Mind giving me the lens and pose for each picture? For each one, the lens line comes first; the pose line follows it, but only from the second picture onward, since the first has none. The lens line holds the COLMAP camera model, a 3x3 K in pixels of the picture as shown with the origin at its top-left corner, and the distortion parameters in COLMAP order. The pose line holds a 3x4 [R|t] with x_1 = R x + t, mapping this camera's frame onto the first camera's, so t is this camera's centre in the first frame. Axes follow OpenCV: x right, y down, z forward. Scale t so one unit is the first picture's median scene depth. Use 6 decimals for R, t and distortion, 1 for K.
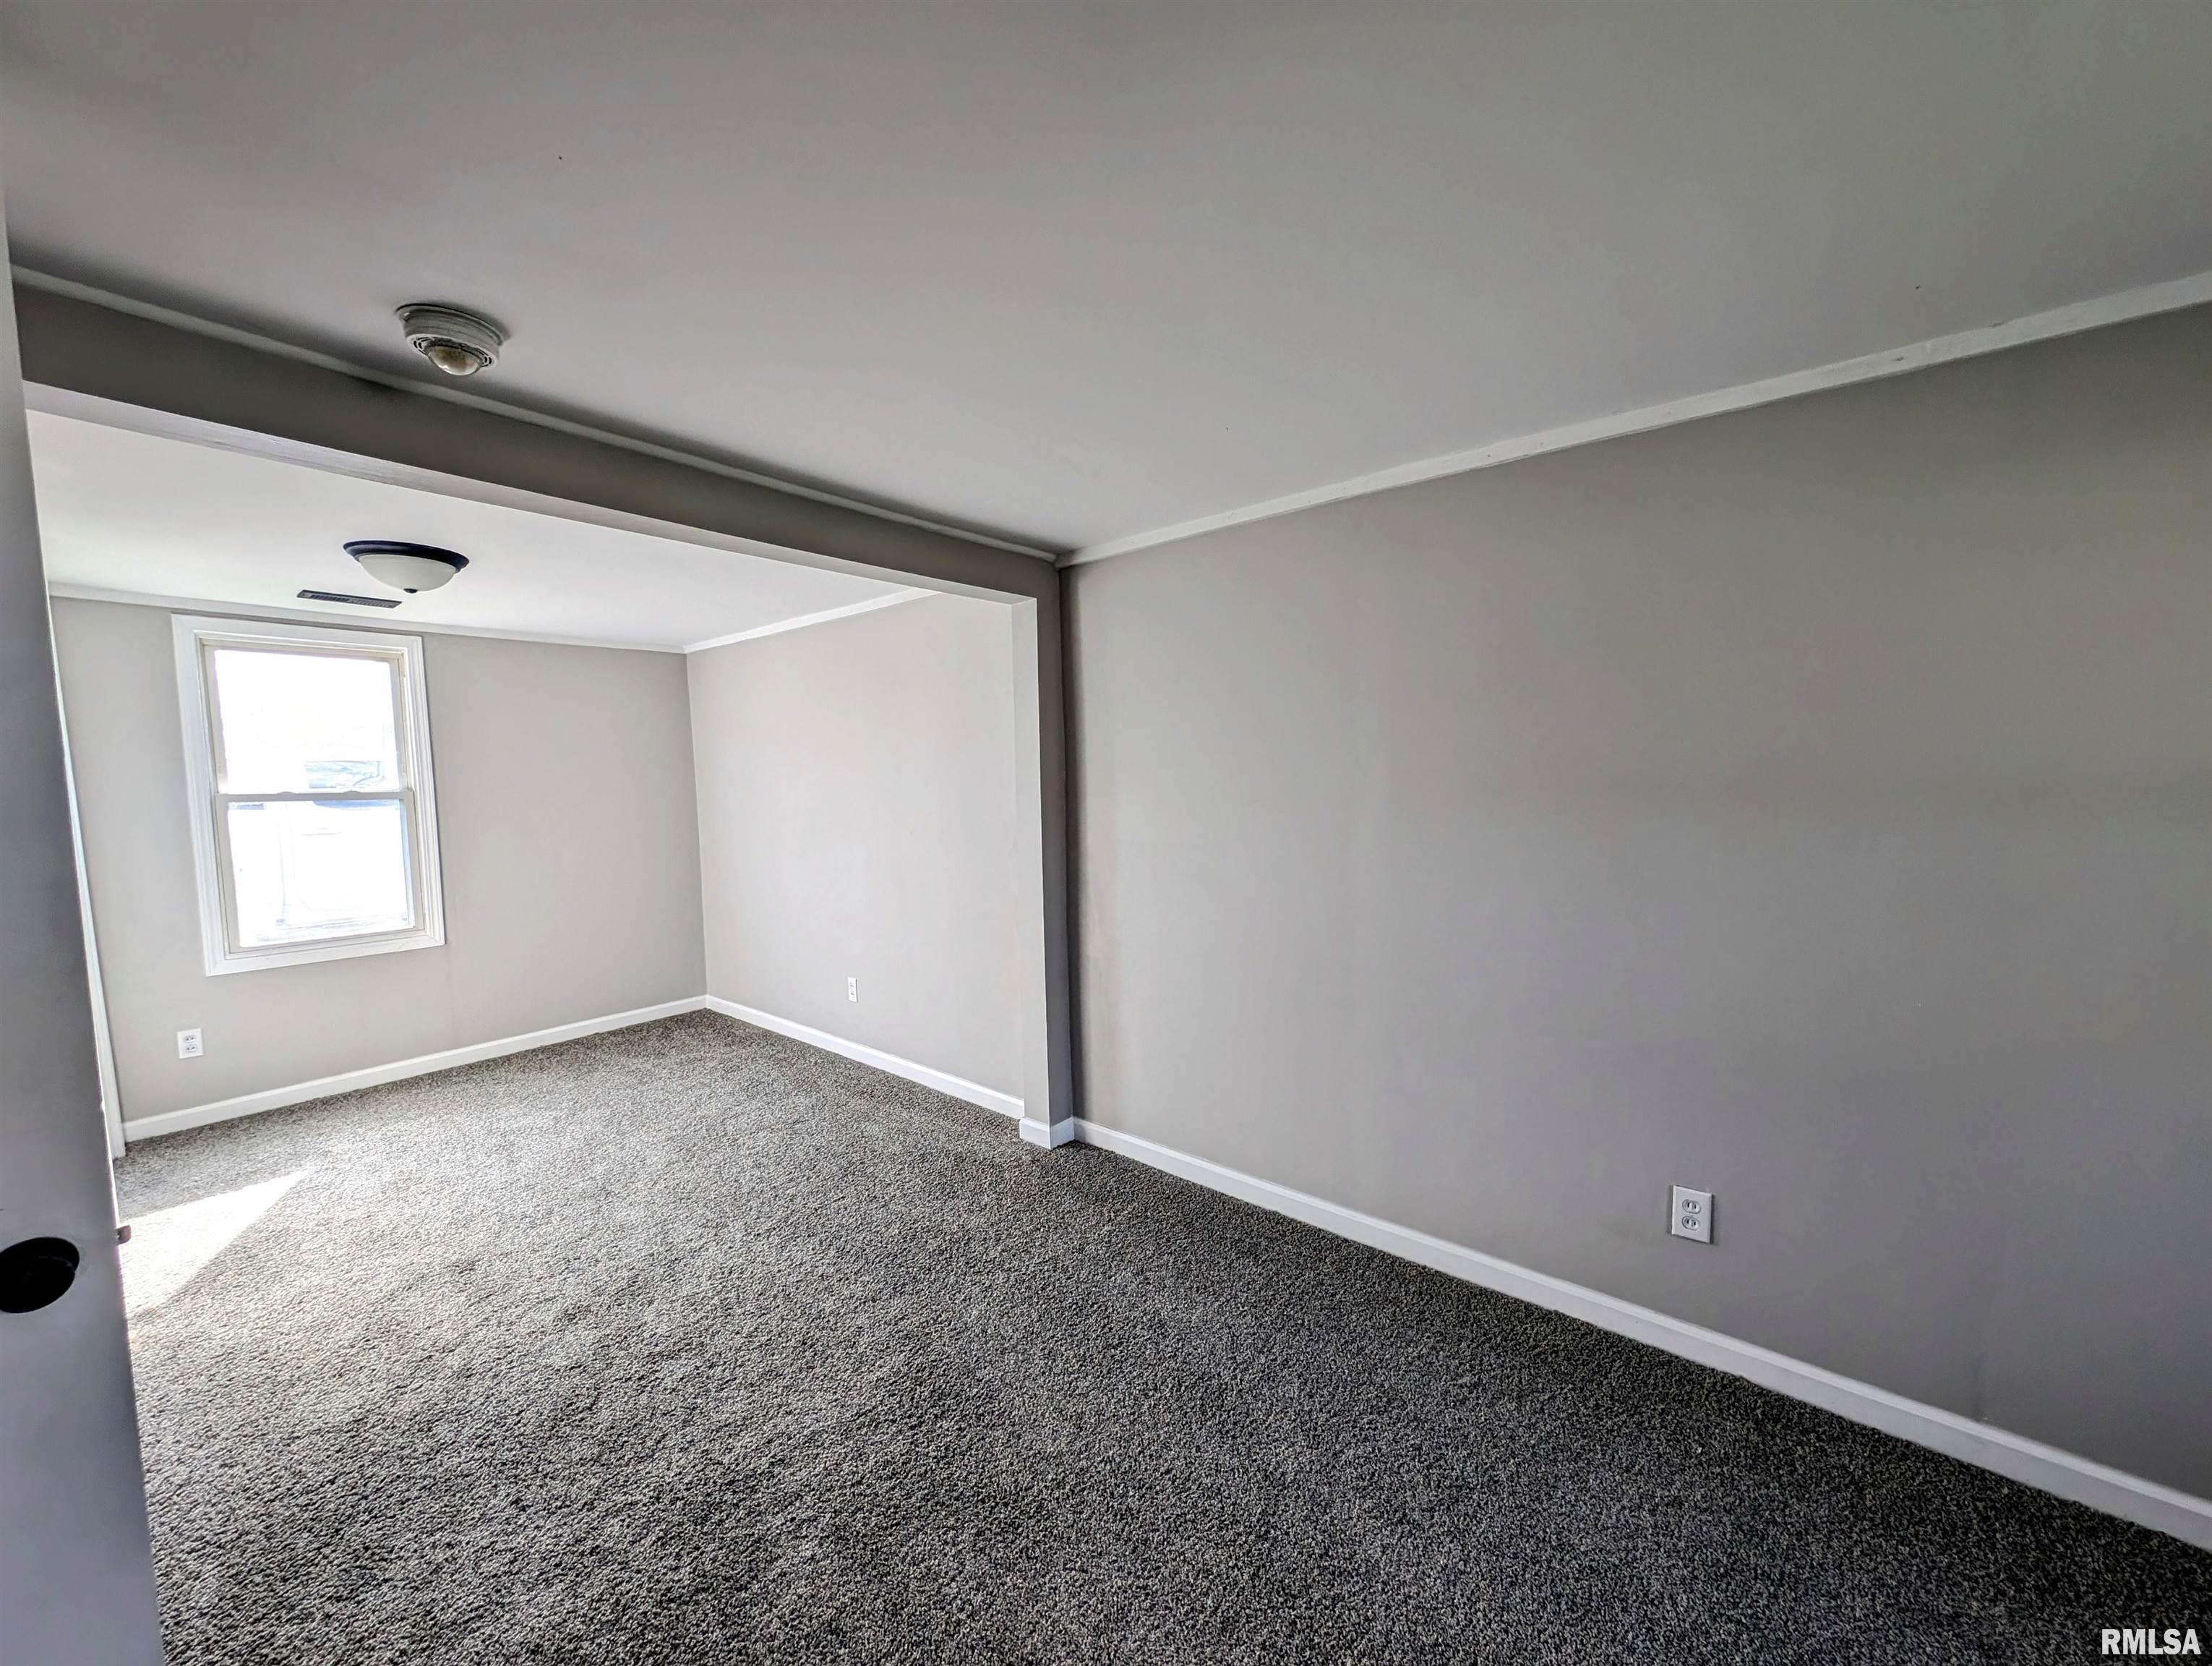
lens RADIAL K [[824.7, 0, 1101.4], [0, 824.7, 837.9], [0, 0, 1]] dist [0.007188, -0.003099]
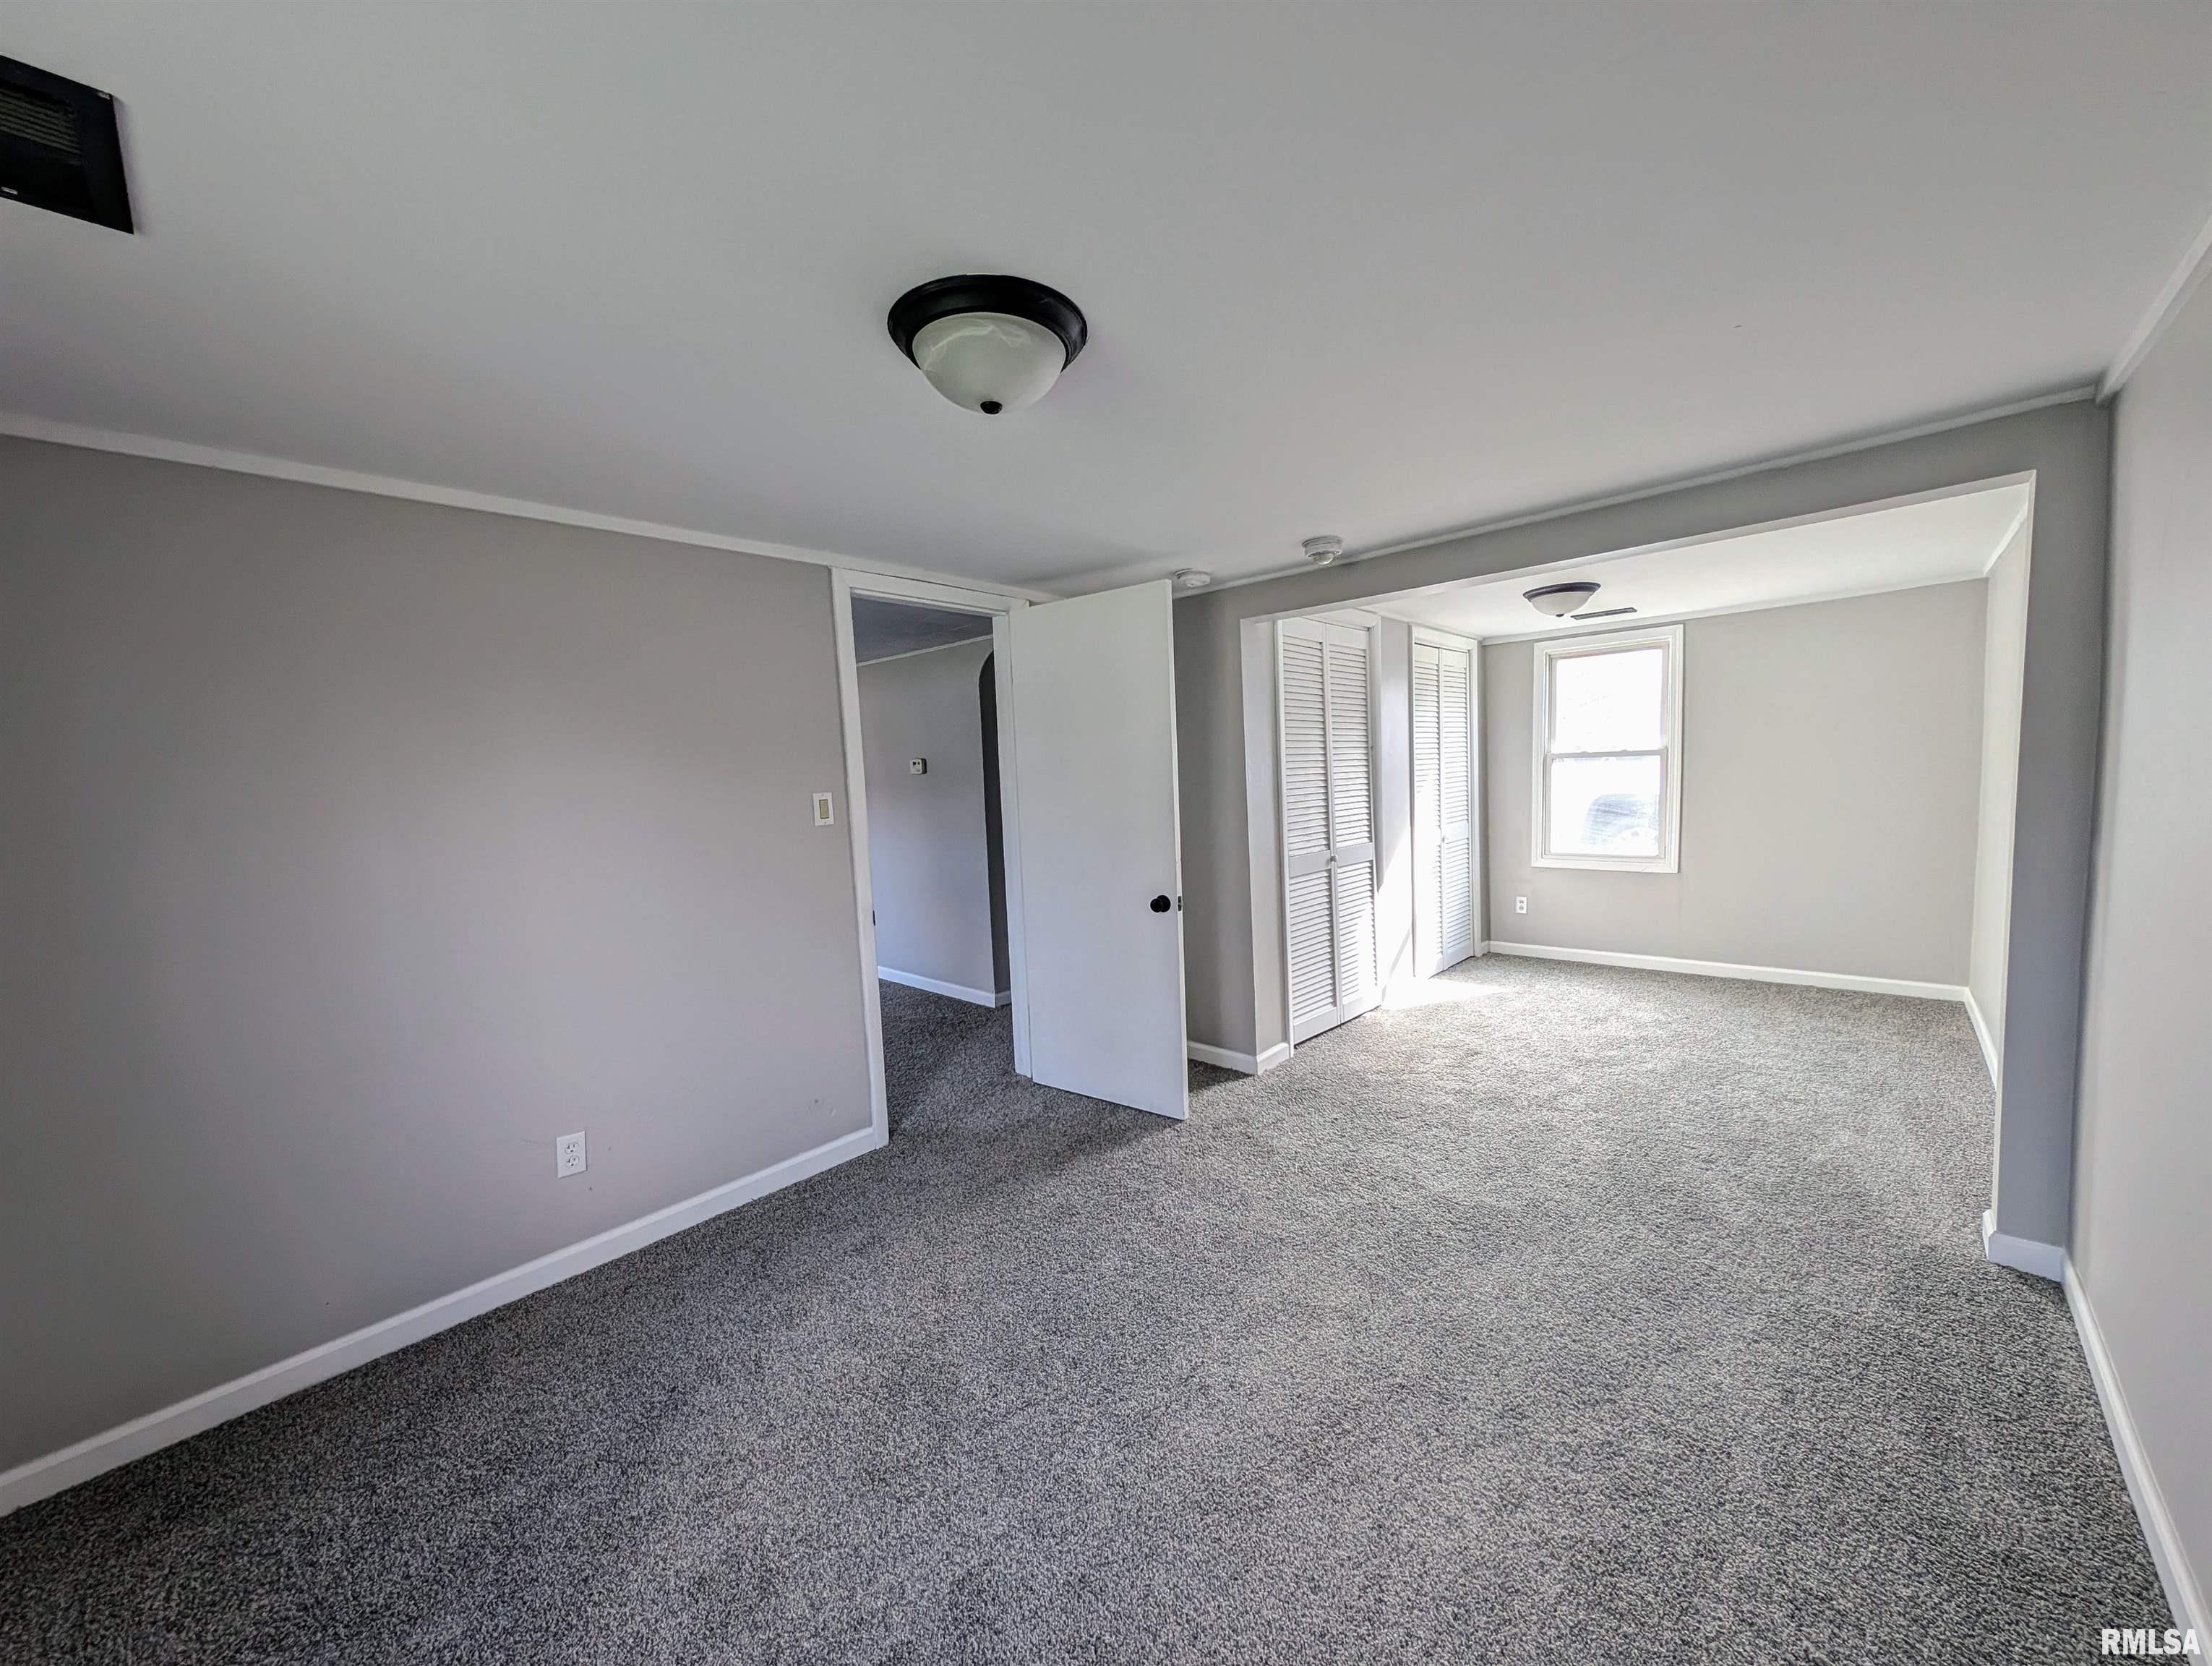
lens RADIAL K [[824.7, 0, 1090.4], [0, 824.7, 838.6], [0, 0, 1]] dist [0.007188, -0.003099]
pose [[-0.059562, 0.102011, -0.992999, 0.579434], [-0.029435, 0.994153, 0.103895, -0.030225], [0.997791, 0.035417, -0.056211, 0.228737]]
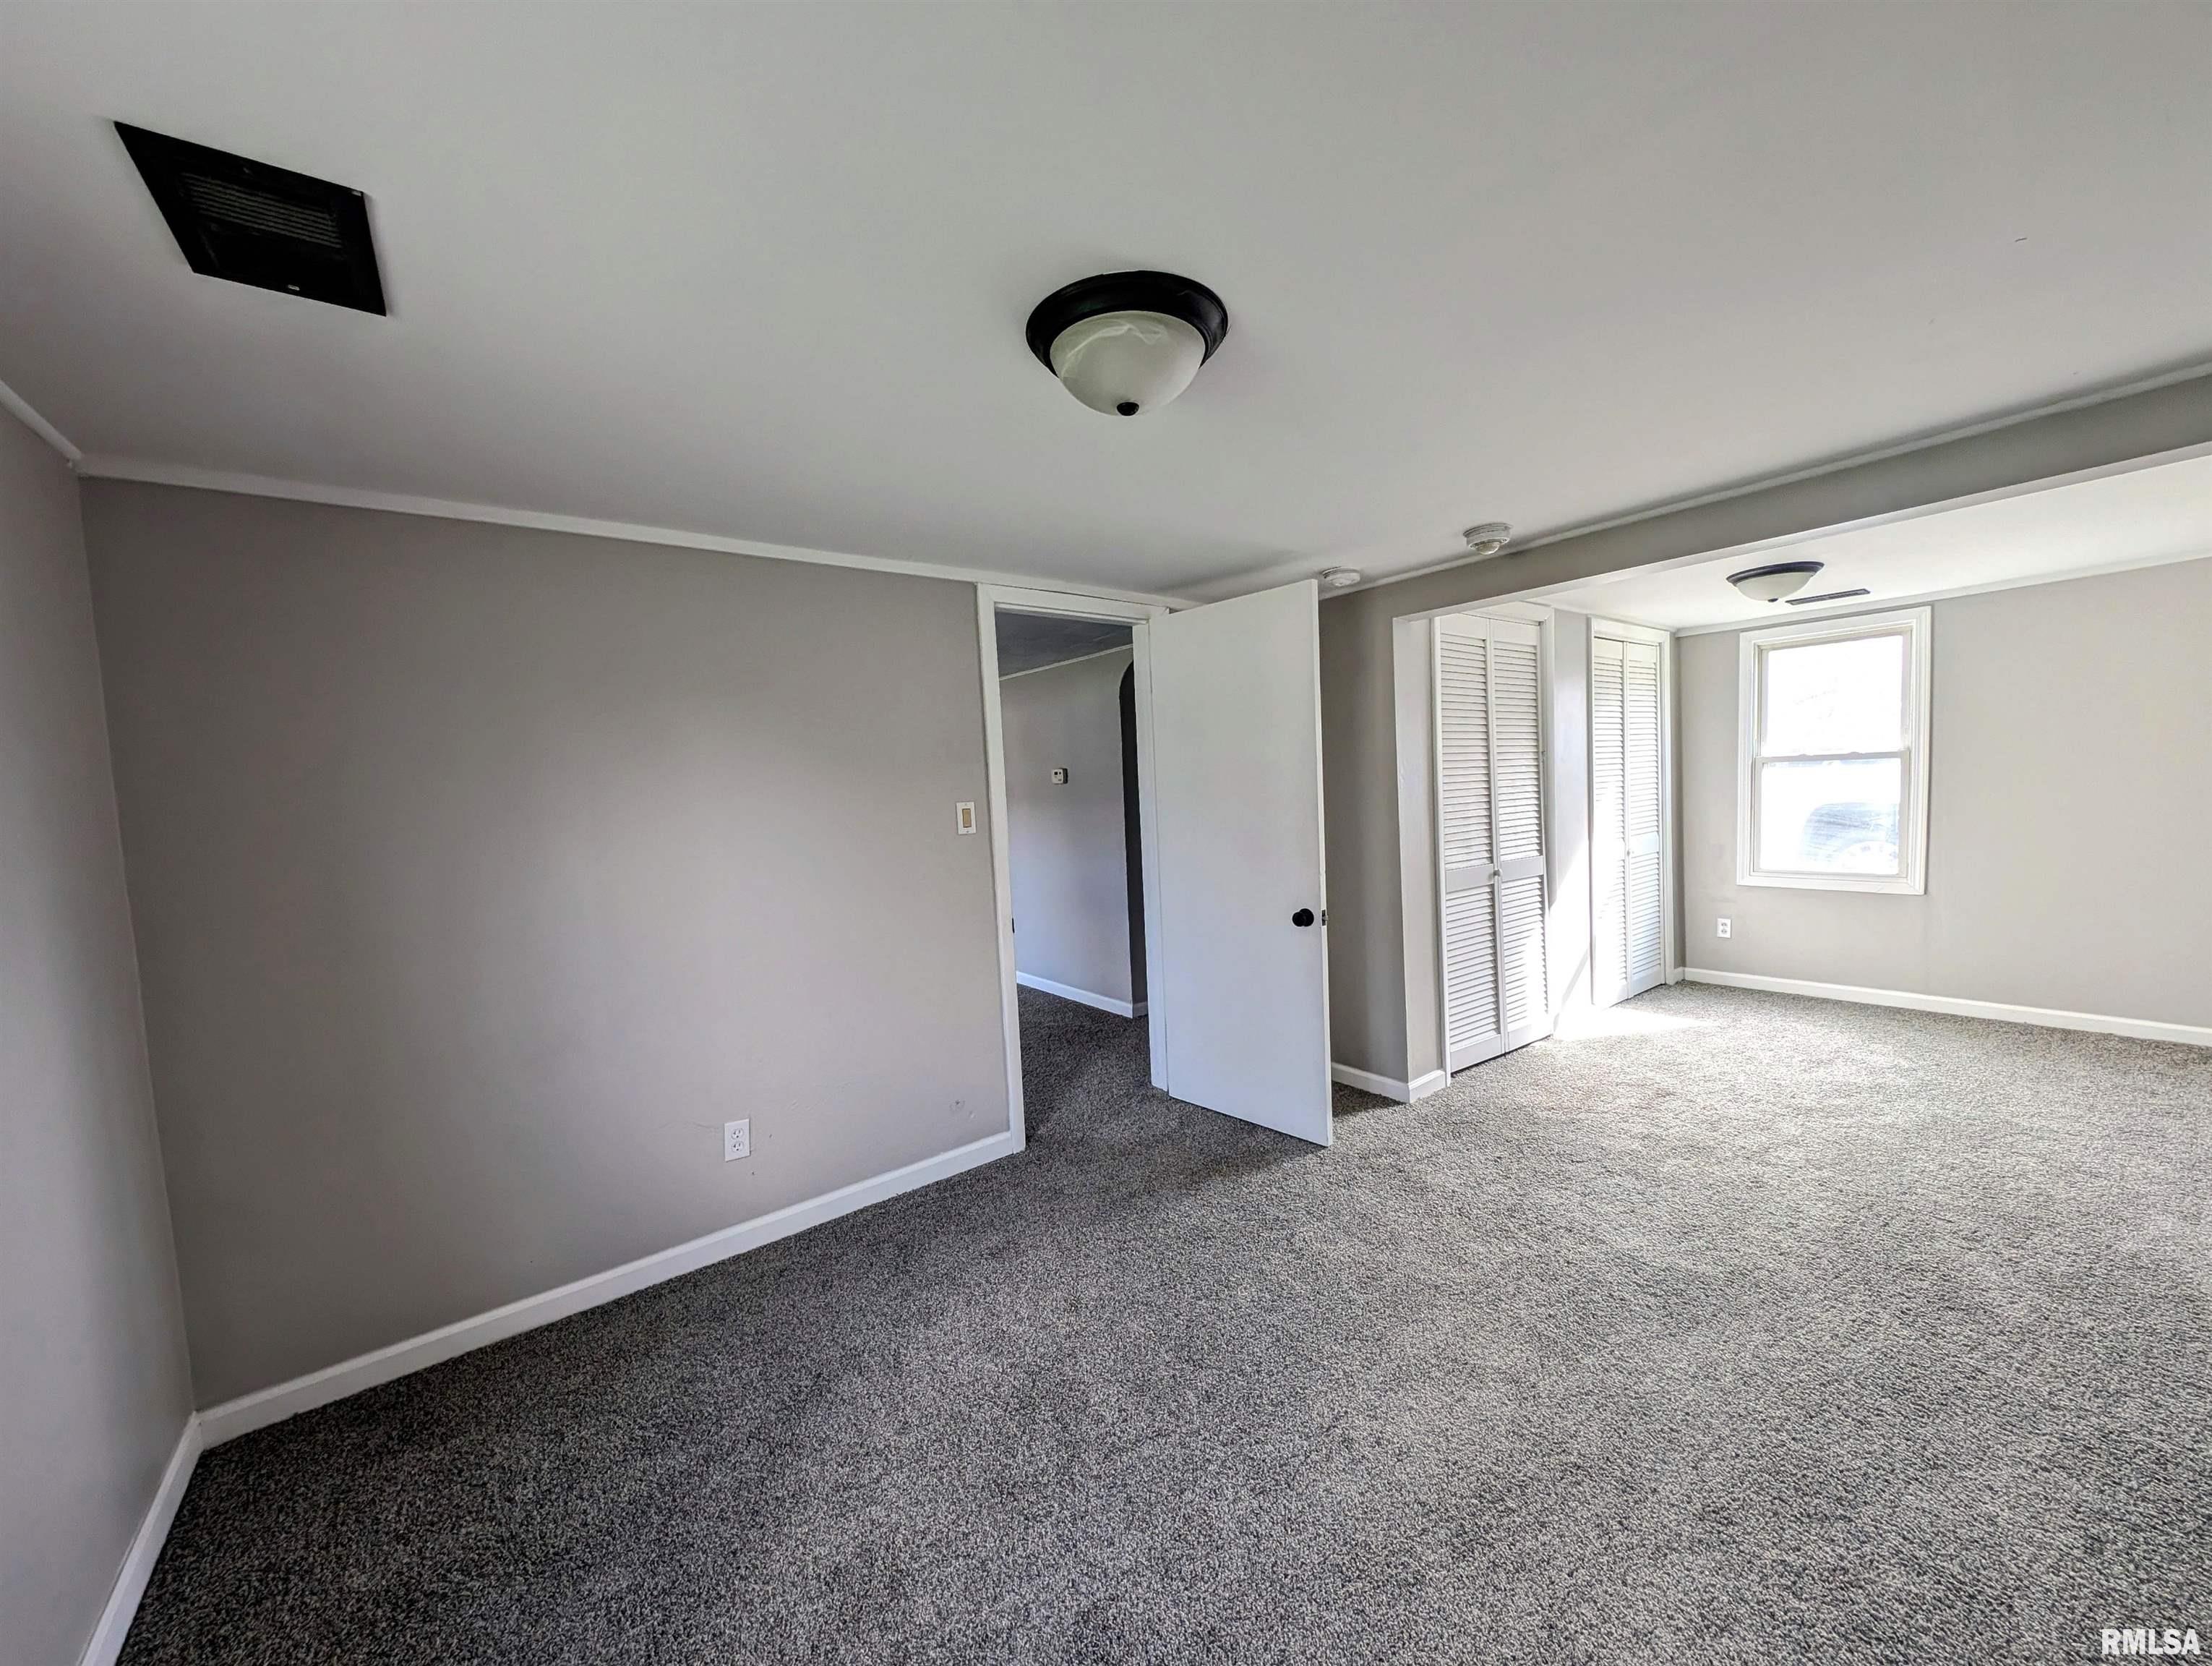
lens RADIAL K [[824.7, 0, 1093.4], [0, 824.7, 843.3], [0, 0, 1]] dist [0.007188, -0.003099]
pose [[-0.224402, 0.094990, -0.969856, 0.564198], [-0.019671, 0.994594, 0.101964, -0.029173], [0.974298, 0.041959, -0.221321, 0.230743]]
